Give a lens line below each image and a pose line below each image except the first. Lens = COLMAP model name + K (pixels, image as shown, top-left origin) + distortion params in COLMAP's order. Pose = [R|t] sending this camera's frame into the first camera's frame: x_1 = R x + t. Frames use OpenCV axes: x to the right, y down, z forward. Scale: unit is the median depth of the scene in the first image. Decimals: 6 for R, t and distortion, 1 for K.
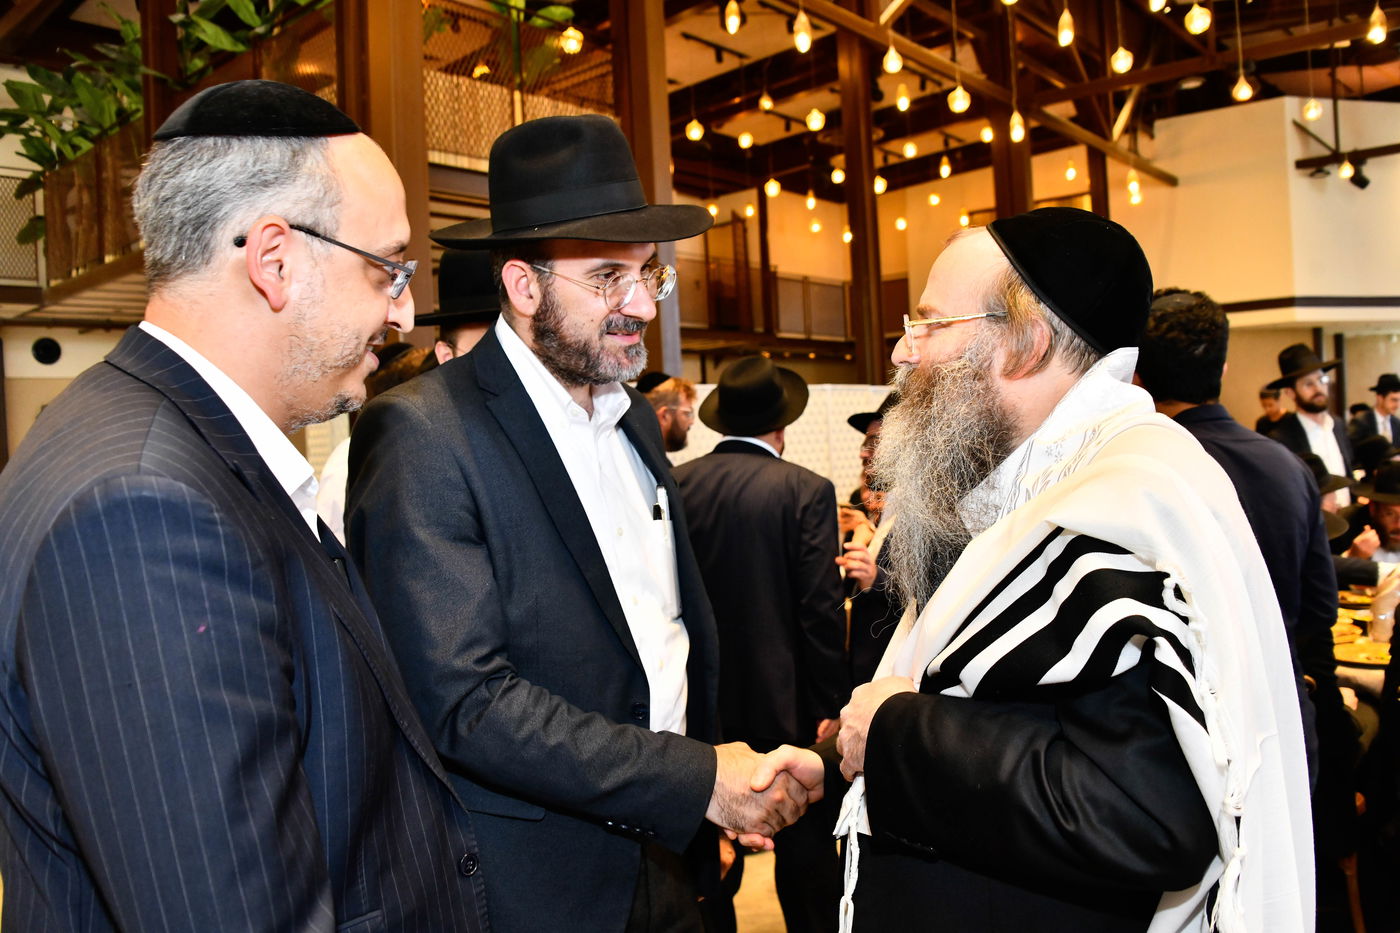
lens RADIAL K [[1123.4, 0, 700.0], [0, 1123.4, 466.5], [0, 0, 1]] dist [-0.156746, 0.094851]
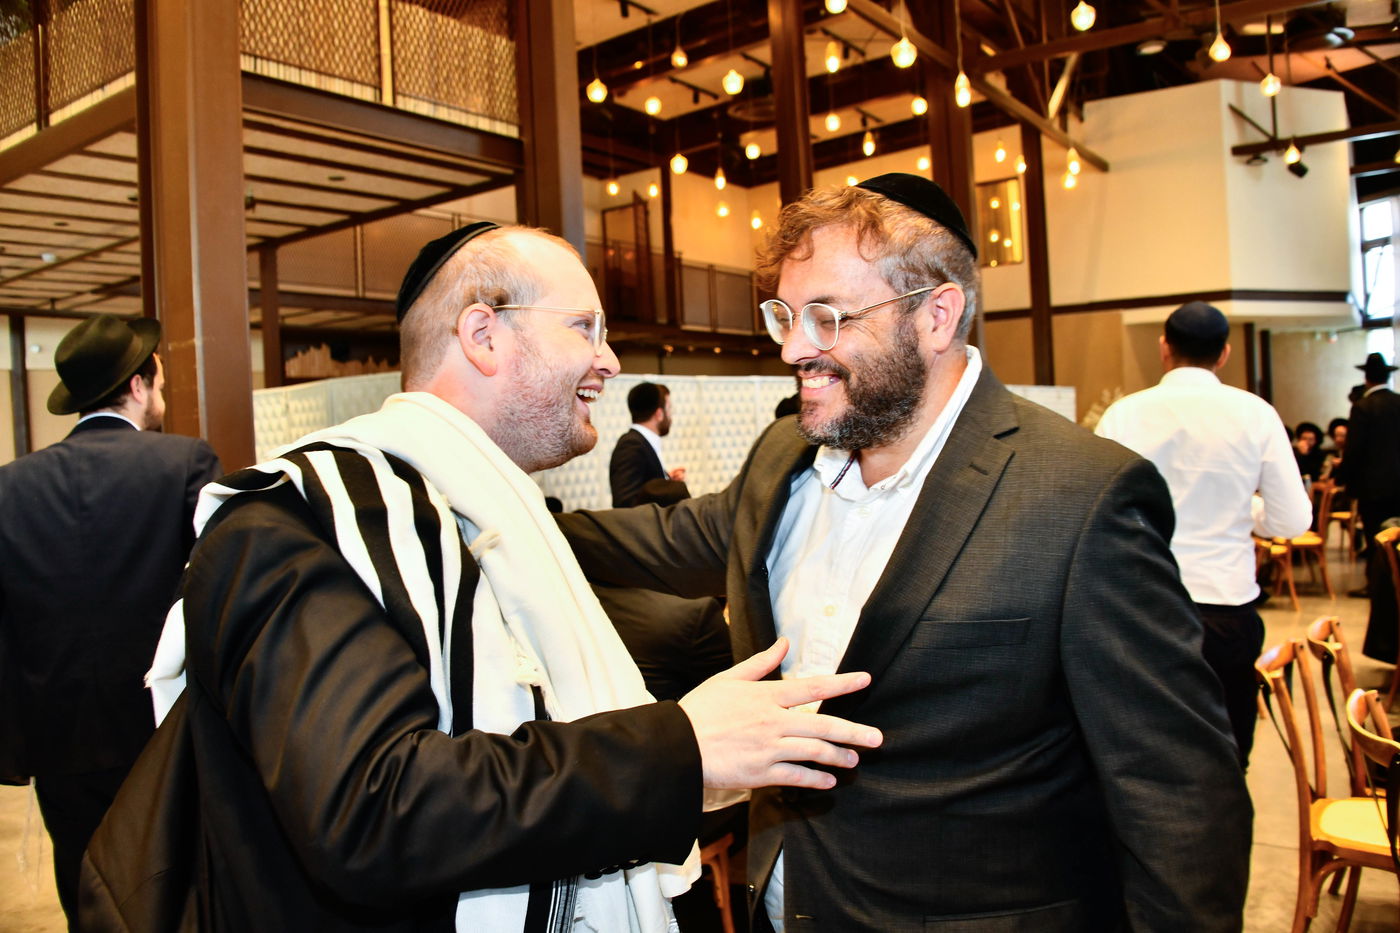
lens RADIAL K [[1110.5, 0, 700.0], [0, 1110.5, 466.5], [0, 0, 1]] dist [-0.158011, 0.090385]
pose [[0.994889, -0.003171, 0.100926, -0.011086], [0.003129, 0.999995, 0.000568, -0.004056], [-0.100928, -0.000249, 0.994894, 0.120338]]
